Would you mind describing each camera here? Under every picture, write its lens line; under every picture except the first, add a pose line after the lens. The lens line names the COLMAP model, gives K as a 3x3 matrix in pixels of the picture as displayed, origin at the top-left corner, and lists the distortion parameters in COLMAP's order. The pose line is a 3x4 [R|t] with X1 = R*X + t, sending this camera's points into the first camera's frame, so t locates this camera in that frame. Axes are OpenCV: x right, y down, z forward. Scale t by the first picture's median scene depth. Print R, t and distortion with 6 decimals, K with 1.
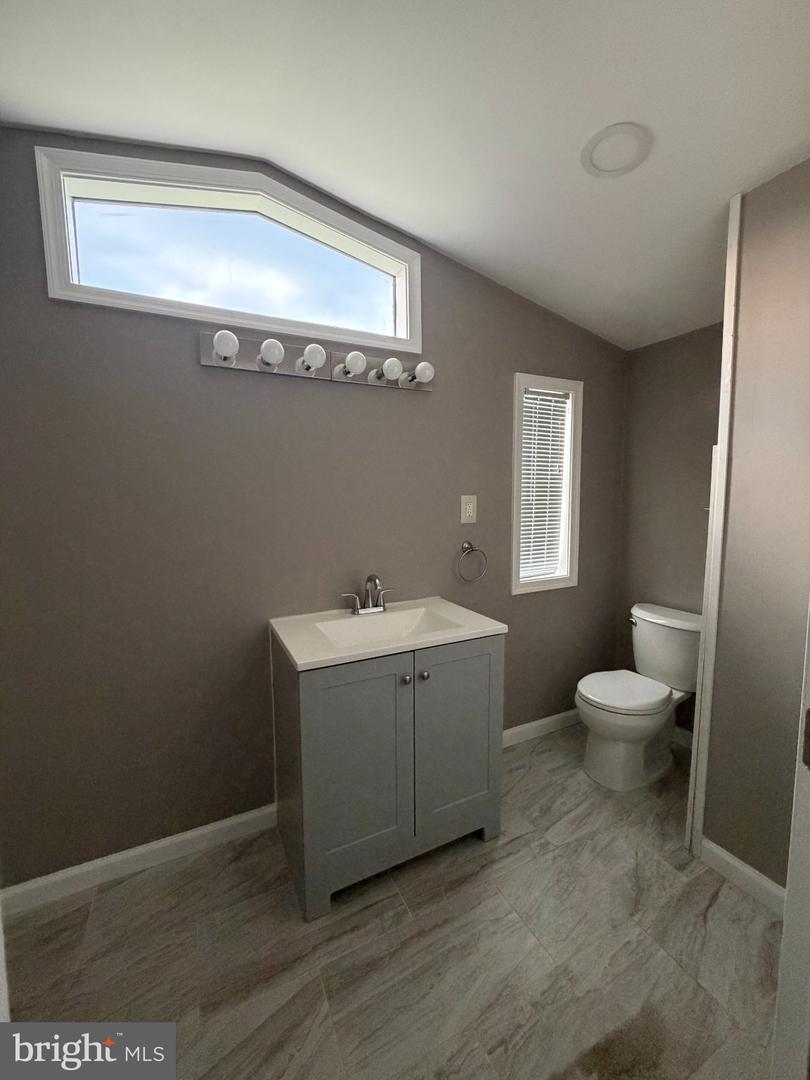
lens RADIAL K [[437.4, 0, 405.0], [0, 437.4, 540.0], [0, 0, 1]] dist [0.009468, 0.000142]
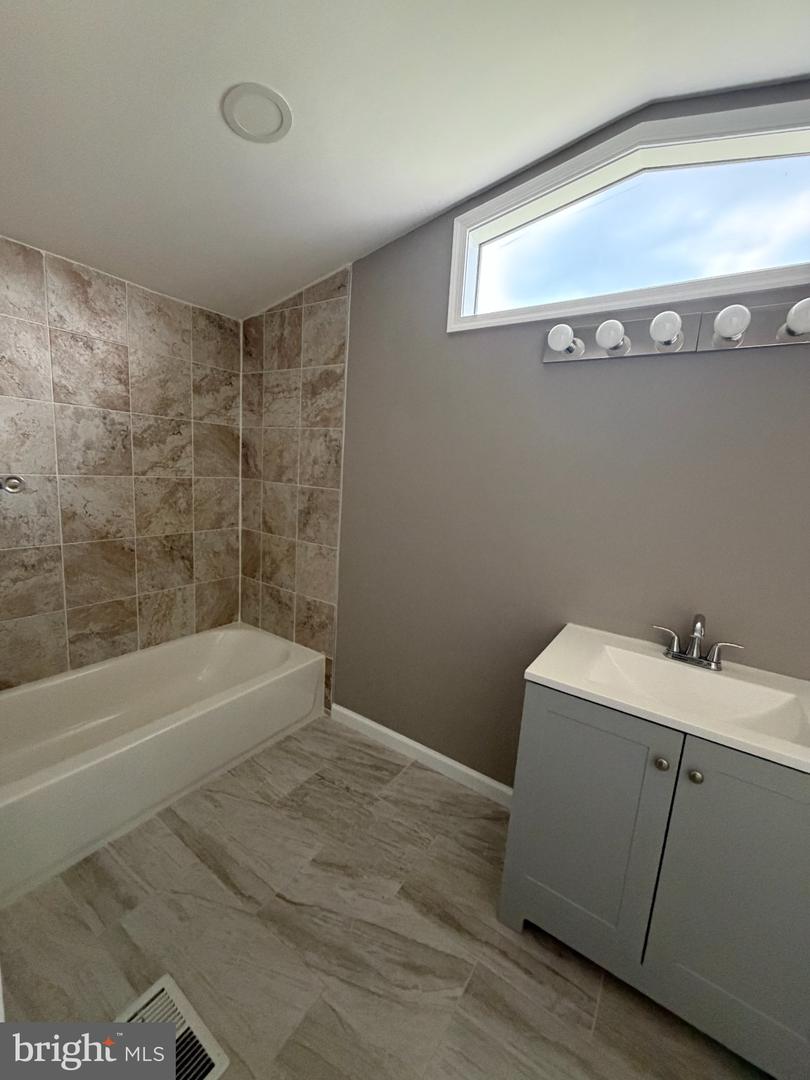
lens RADIAL K [[433.8, 0, 405.0], [0, 433.8, 540.0], [0, 0, 1]] dist [0.002216, 0.000371]
pose [[0.486893, 0.188216, -0.852942, 0.351205], [-0.158887, 0.979301, 0.125400, -0.069769], [0.858889, 0.074465, 0.506720, 0.244915]]
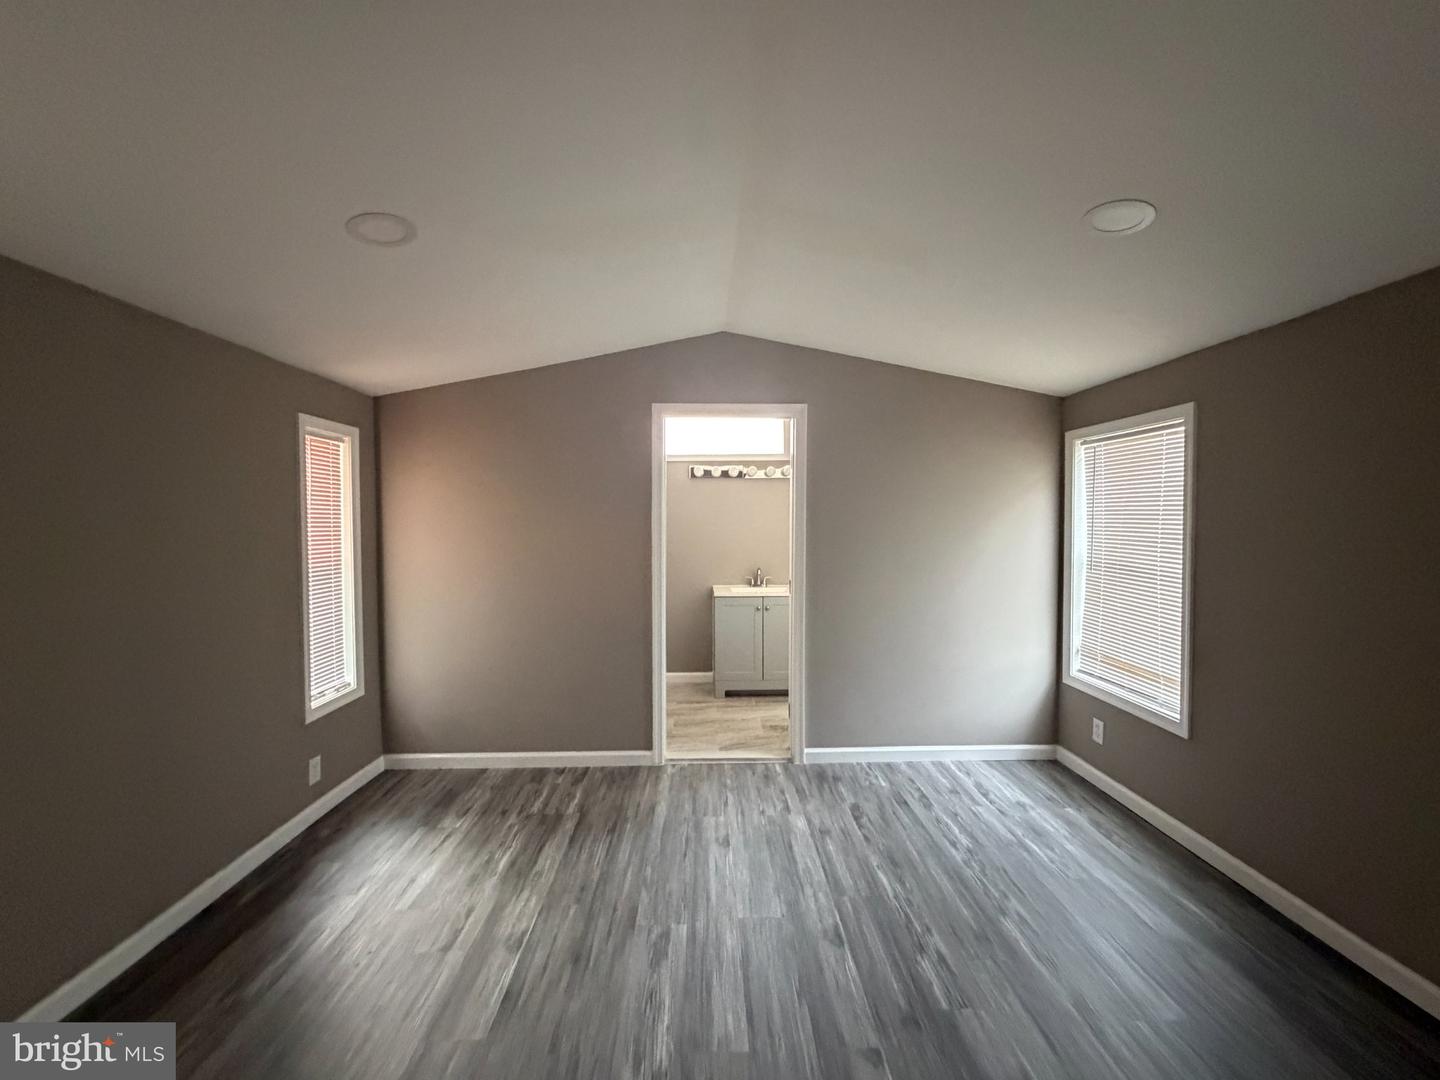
lens RADIAL K [[583.2, 0, 720.0], [0, 583.2, 540.0], [0, 0, 1]] dist [0.009468, 0.000142]
pose [[0.910174, 0.018290, -0.413823, 1.194958], [-0.050866, 0.996399, -0.067838, 0.173099], [0.411092, 0.082794, 0.907826, -2.172667]]
